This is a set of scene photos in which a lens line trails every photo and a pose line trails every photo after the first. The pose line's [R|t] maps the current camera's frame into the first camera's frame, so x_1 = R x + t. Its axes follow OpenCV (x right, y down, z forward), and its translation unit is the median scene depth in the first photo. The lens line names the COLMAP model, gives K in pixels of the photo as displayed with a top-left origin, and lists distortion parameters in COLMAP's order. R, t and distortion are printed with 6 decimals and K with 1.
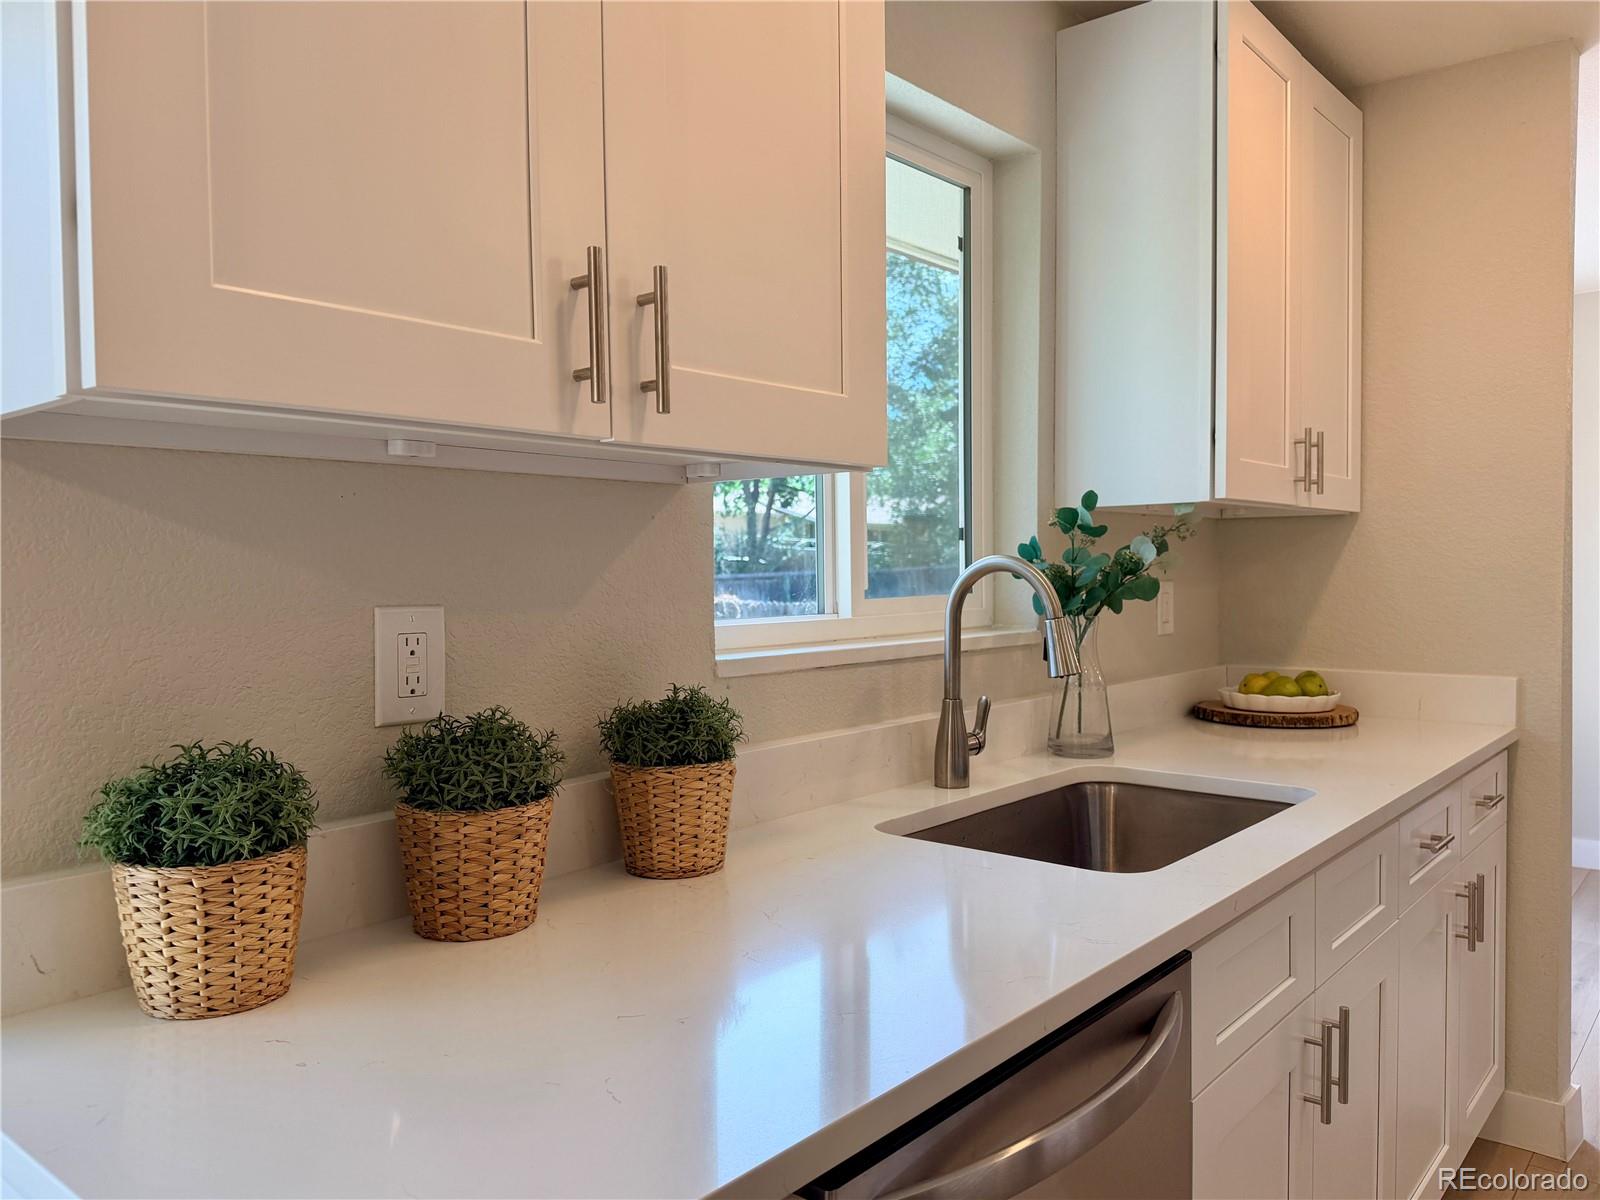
lens RADIAL K [[1197.7, 0, 800.0], [0, 1197.7, 600.0], [0, 0, 1]] dist [0.058841, -0.081959]
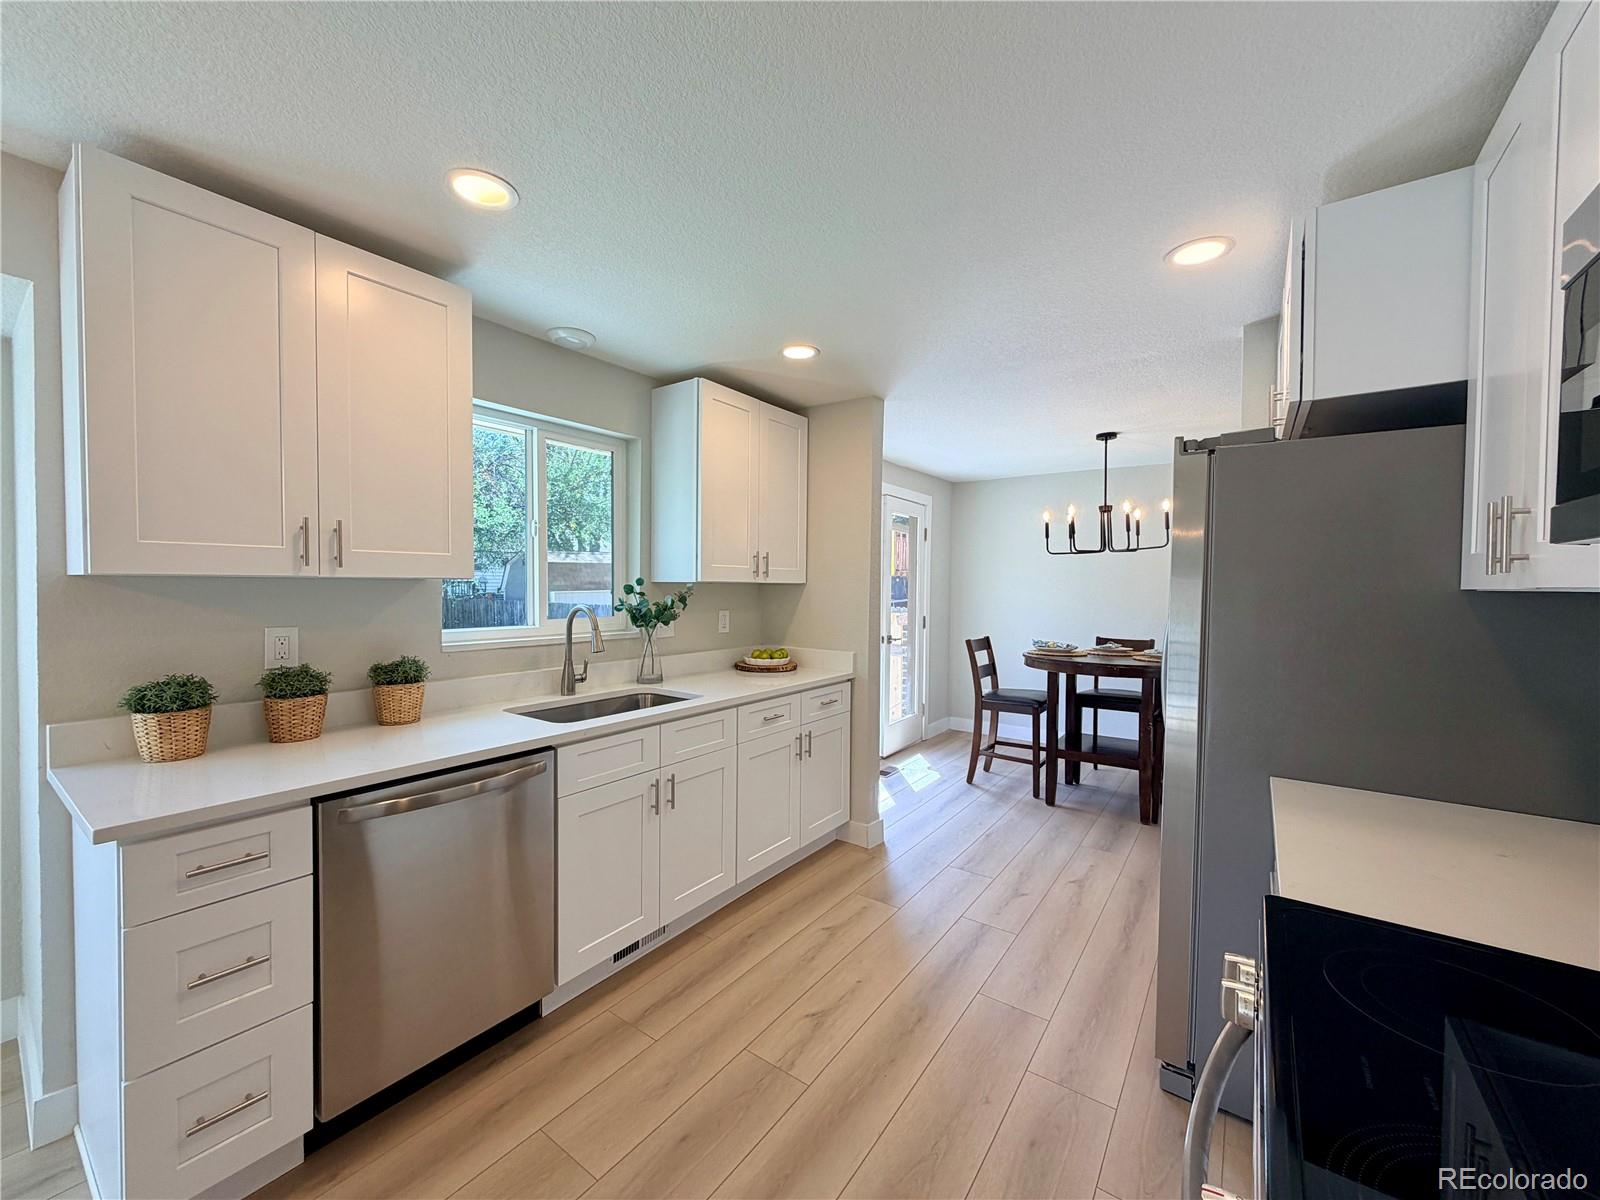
lens RADIAL K [[635.9, 0, 796.0], [0, 635.9, 601.7], [0, 0, 1]] dist [-0.001170, 0.000255]
pose [[0.997365, 0.014961, 0.070990, 0.450338], [-0.014793, 0.999886, -0.002887, -0.039894], [-0.071025, 0.001829, 0.997473, -0.335090]]
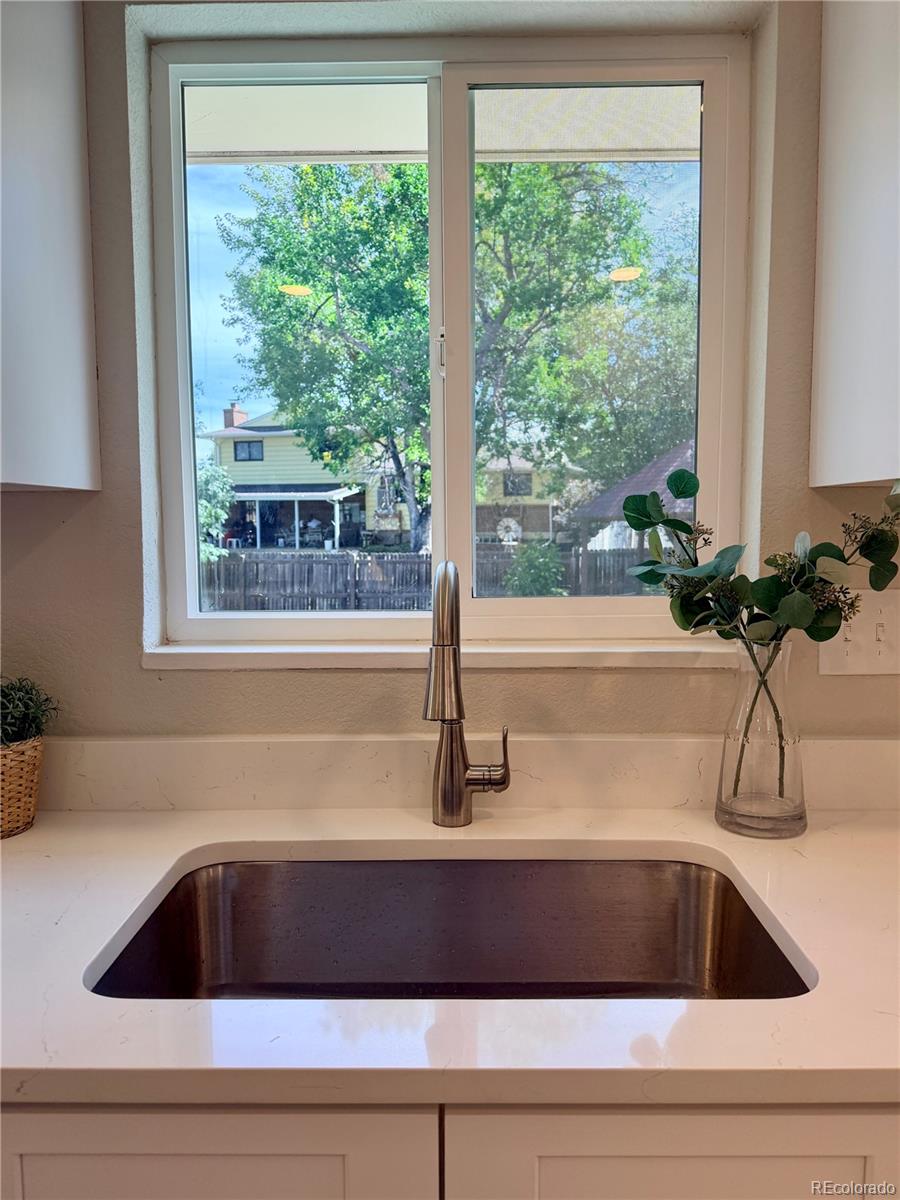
lens RADIAL K [[898.3, 0, 450.0], [0, 898.3, 600.0], [0, 0, 1]] dist [0.058841, -0.081959]
pose [[0.639838, 0.063296, -0.765899, 0.541741], [-0.025098, 0.997792, 0.061494, -0.039836], [0.768100, -0.020124, 0.640014, 0.513899]]
